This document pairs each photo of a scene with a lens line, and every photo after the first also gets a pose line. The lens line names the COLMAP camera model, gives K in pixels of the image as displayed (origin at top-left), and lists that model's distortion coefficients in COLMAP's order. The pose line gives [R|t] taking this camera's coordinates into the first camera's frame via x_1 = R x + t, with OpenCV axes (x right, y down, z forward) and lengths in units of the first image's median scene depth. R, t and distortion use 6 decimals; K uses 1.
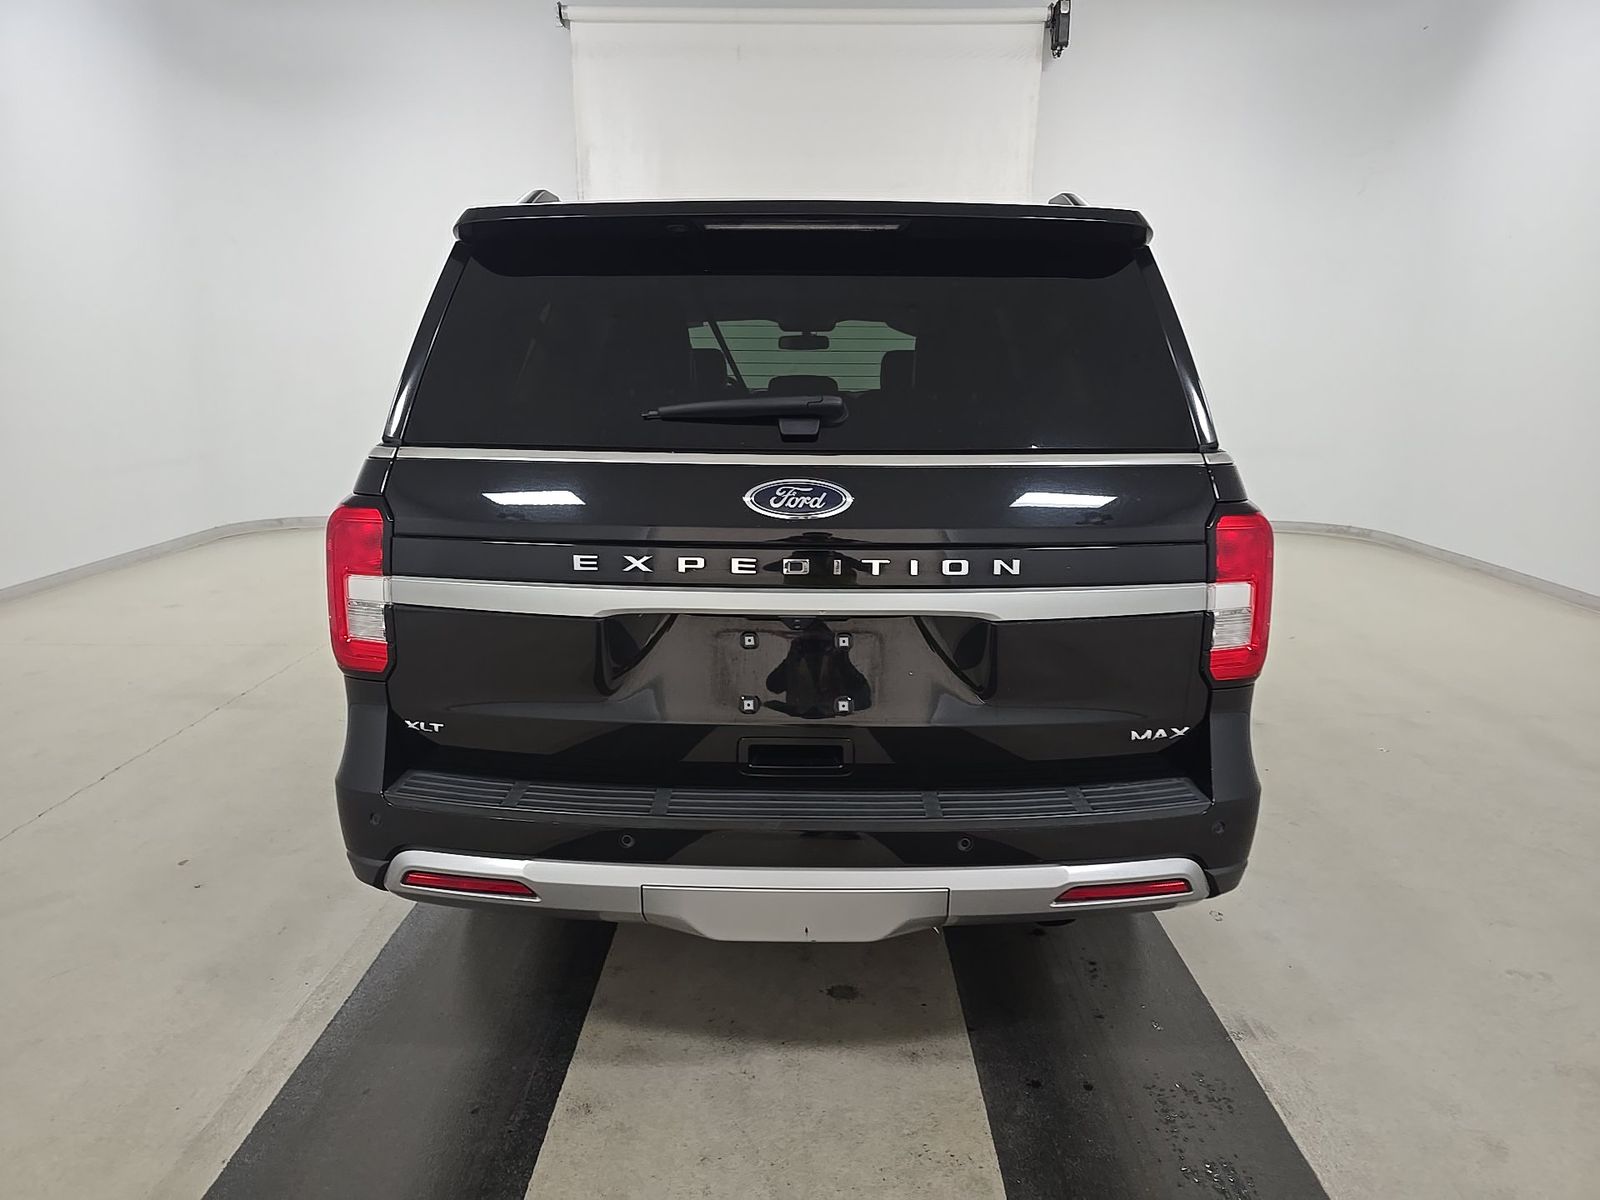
lens RADIAL K [[1076.6, 0, 800.0], [0, 1076.6, 600.0], [0, 0, 1]] dist [0.056678, -0.050959]
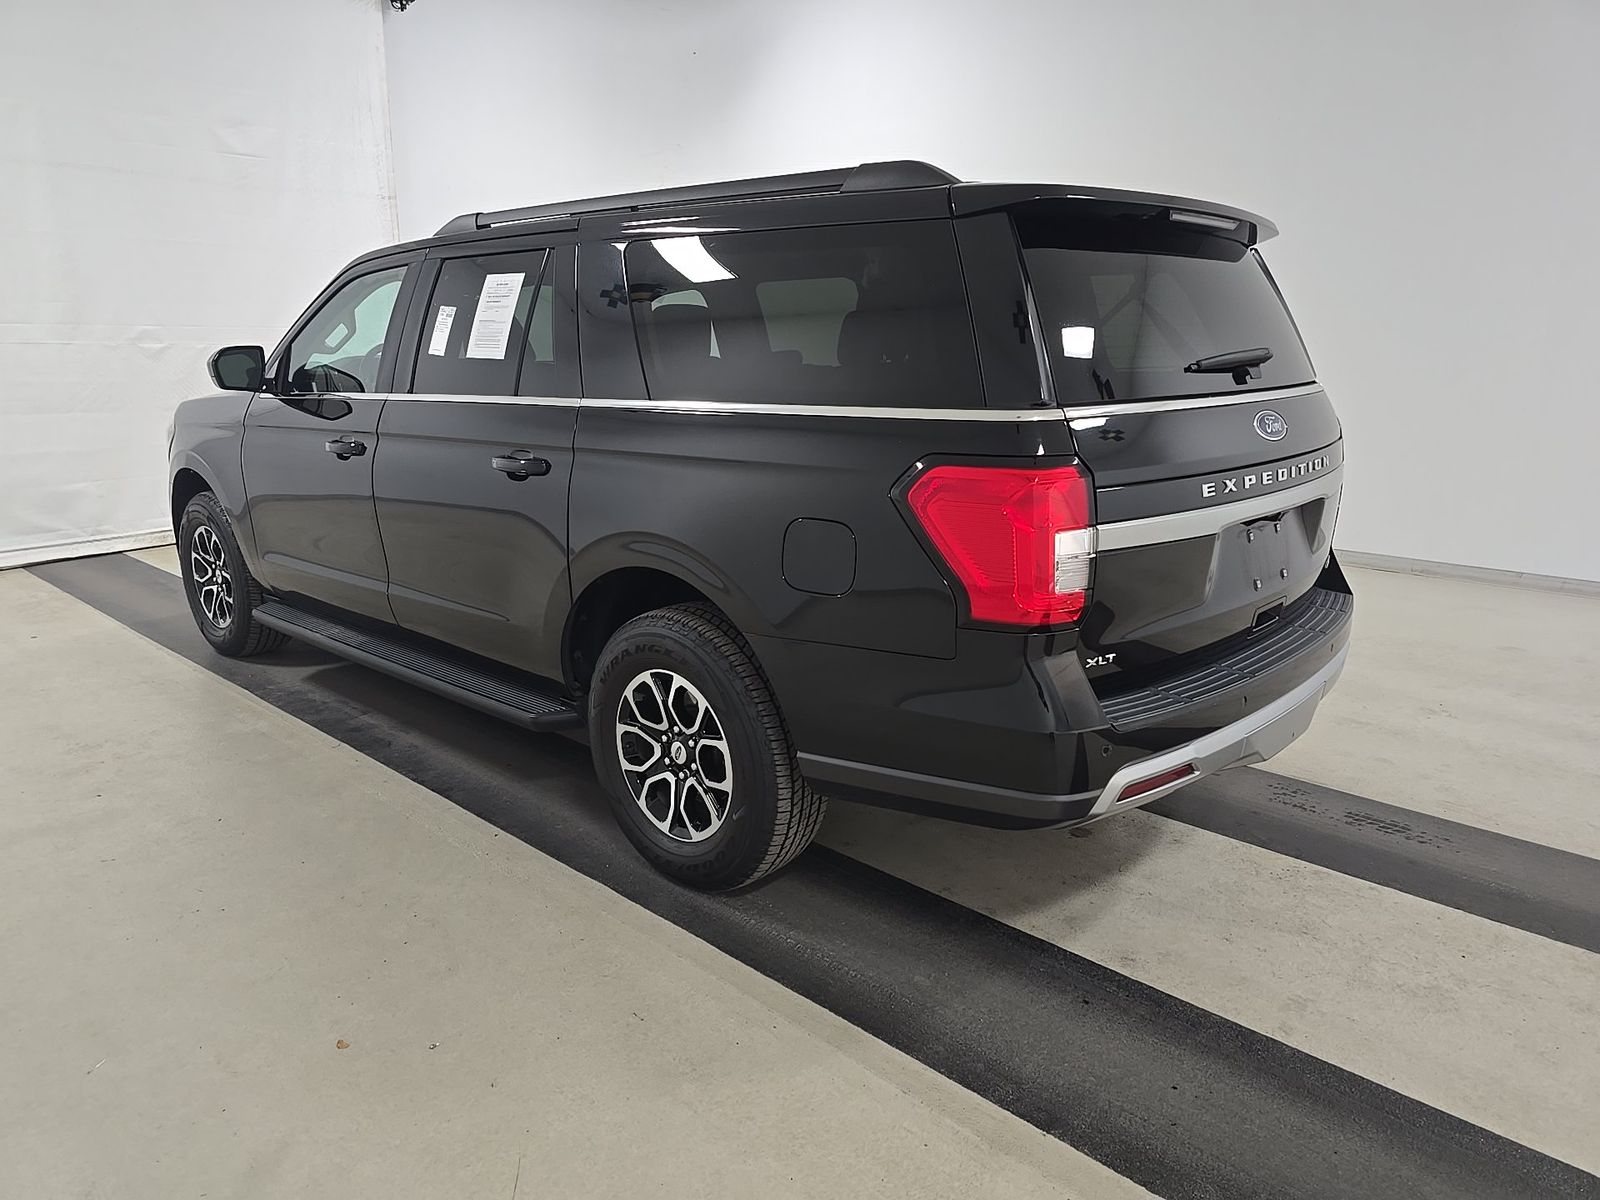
lens RADIAL K [[1076.6, 0, 800.0], [0, 1076.6, 600.0], [0, 0, 1]] dist [0.056678, -0.050959]
pose [[0.644642, -0.160403, 0.747467, -1.195576], [0.142255, 0.985833, 0.088870, -0.075783], [-0.751133, 0.049041, 0.658327, 0.441726]]
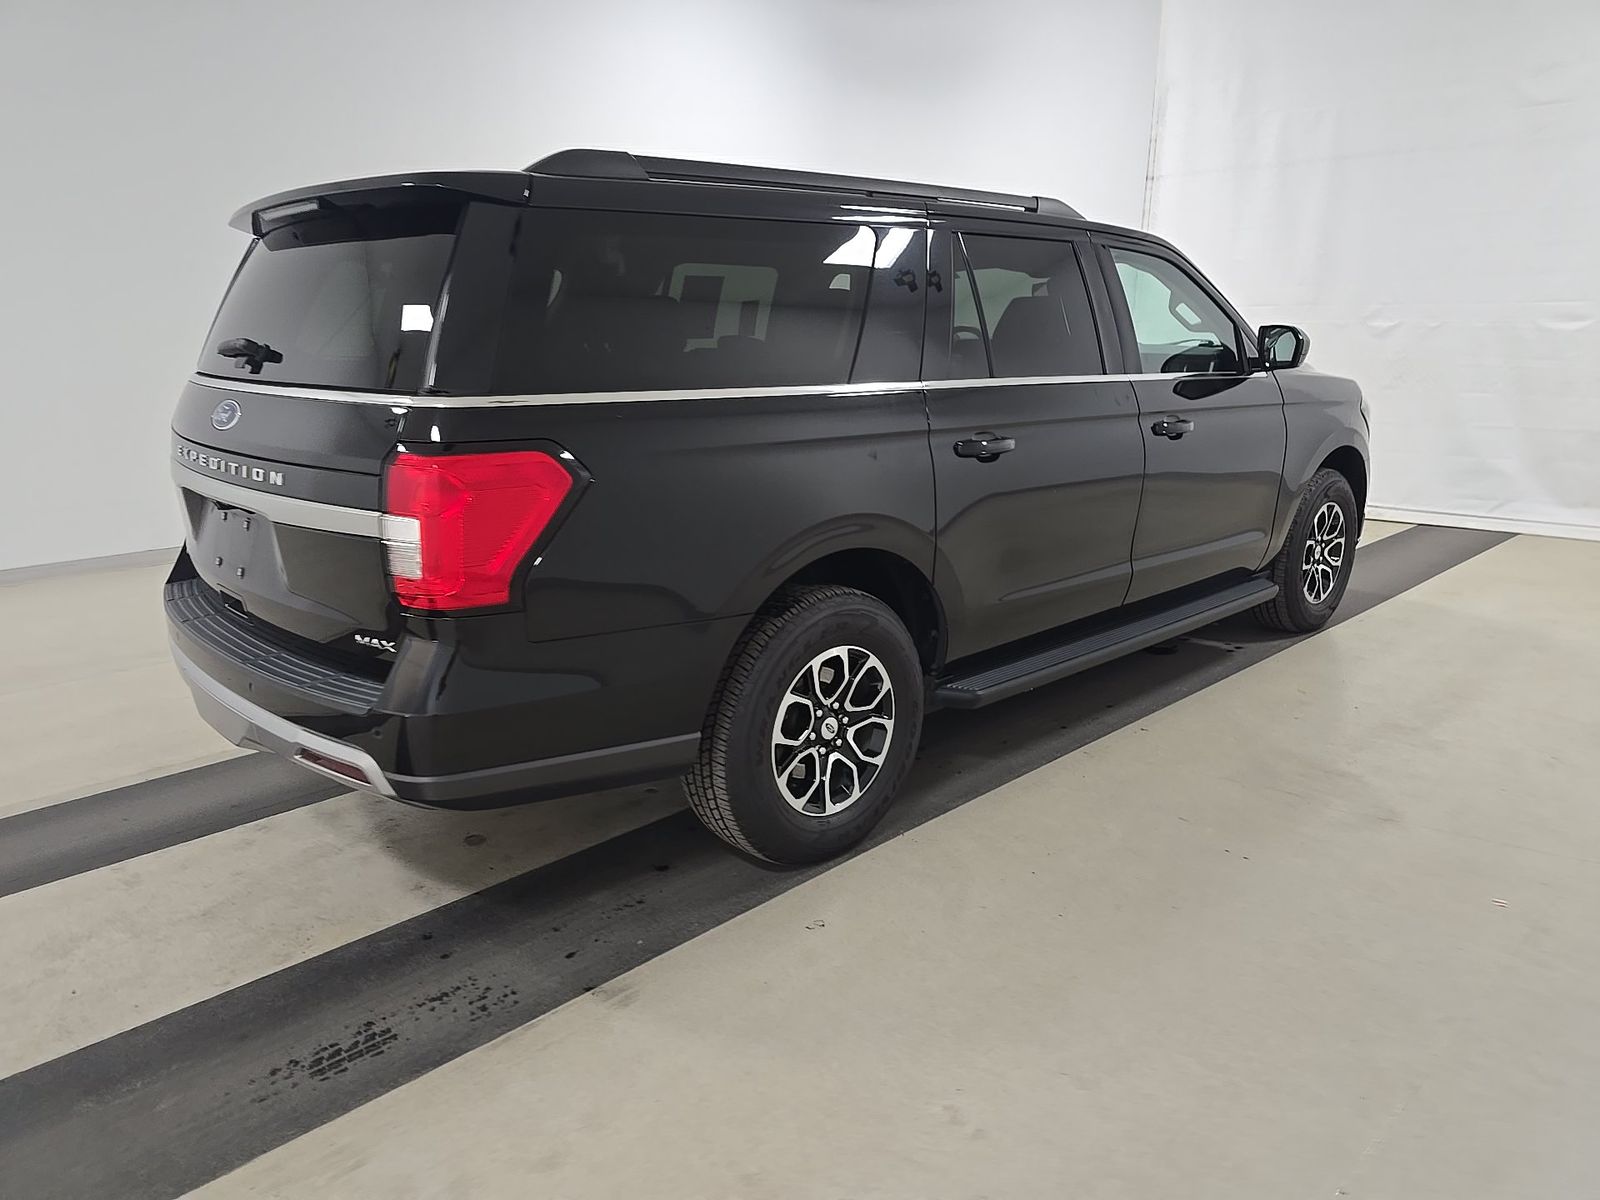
lens RADIAL K [[1076.6, 0, 800.0], [0, 1076.6, 600.0], [0, 0, 1]] dist [0.056678, -0.050959]
pose [[0.696072, 0.170909, -0.697333, 1.225922], [-0.143983, 0.984752, 0.097630, -0.082255], [0.703387, 0.032446, 0.710066, 0.432689]]
